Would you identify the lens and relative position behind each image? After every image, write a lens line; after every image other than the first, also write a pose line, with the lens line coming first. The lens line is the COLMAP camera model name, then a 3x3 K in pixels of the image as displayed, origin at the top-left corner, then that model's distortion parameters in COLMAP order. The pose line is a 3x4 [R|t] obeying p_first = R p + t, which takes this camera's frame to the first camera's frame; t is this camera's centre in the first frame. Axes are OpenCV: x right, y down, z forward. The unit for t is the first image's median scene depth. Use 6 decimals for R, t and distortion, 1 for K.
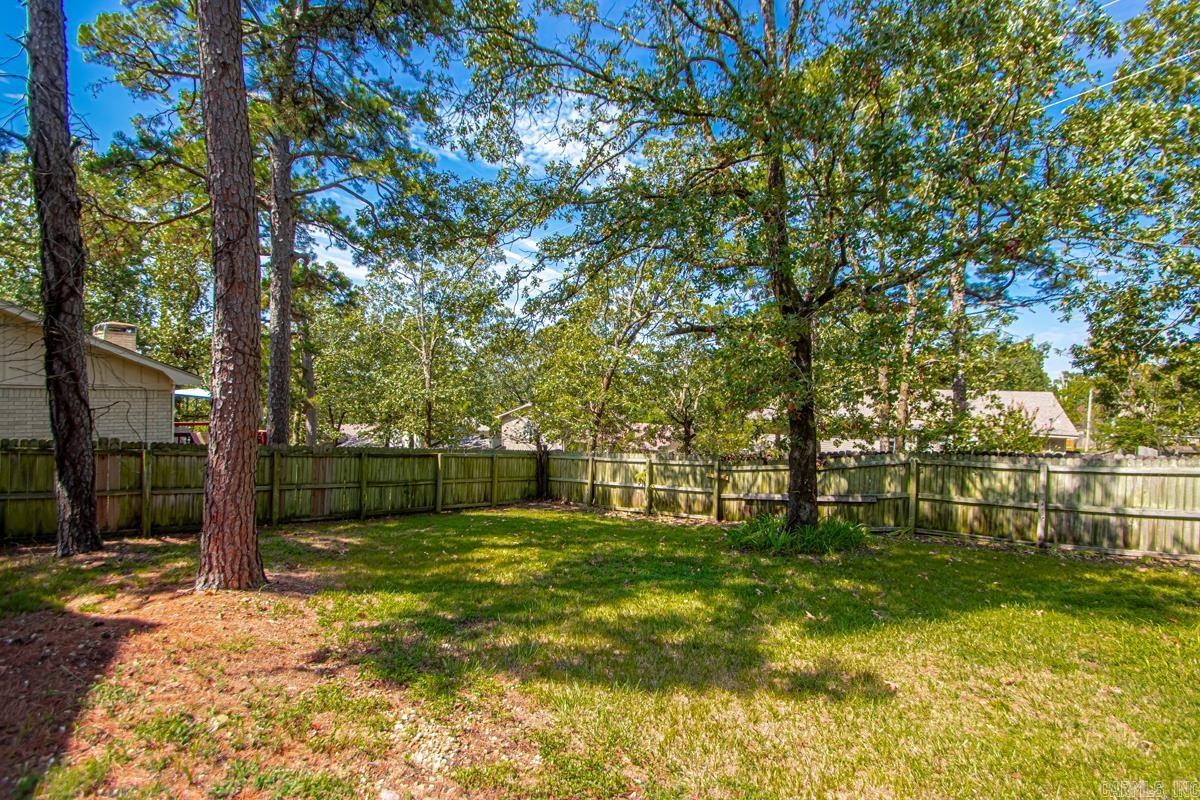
lens RADIAL K [[557.4, 0, 608.2], [0, 557.4, 400.9], [0, 0, 1]] dist [0.007717, -0.003891]
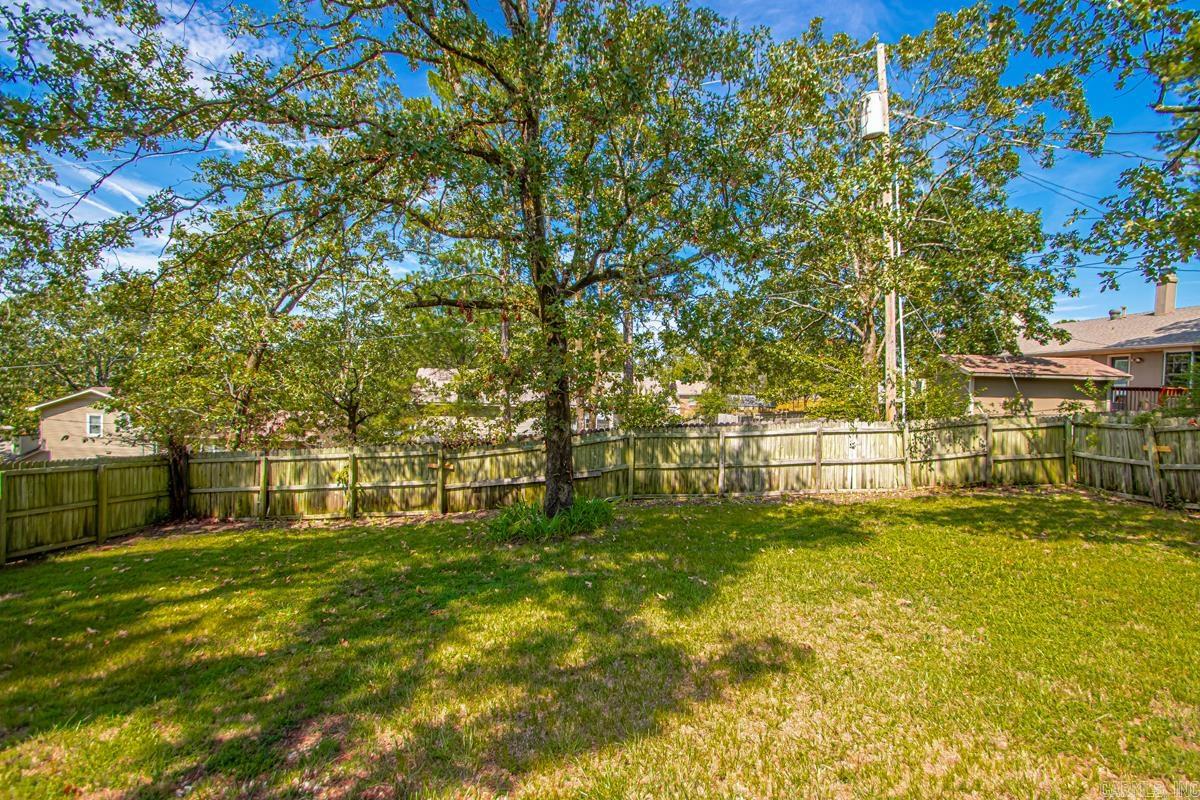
lens RADIAL K [[557.4, 0, 598.2], [0, 557.4, 399.4], [0, 0, 1]] dist [0.007717, -0.003891]
pose [[0.806525, -0.027614, 0.590554, -0.146411], [0.008488, 0.999346, 0.035137, -0.004125], [-0.591139, -0.023326, 0.806233, 0.119067]]
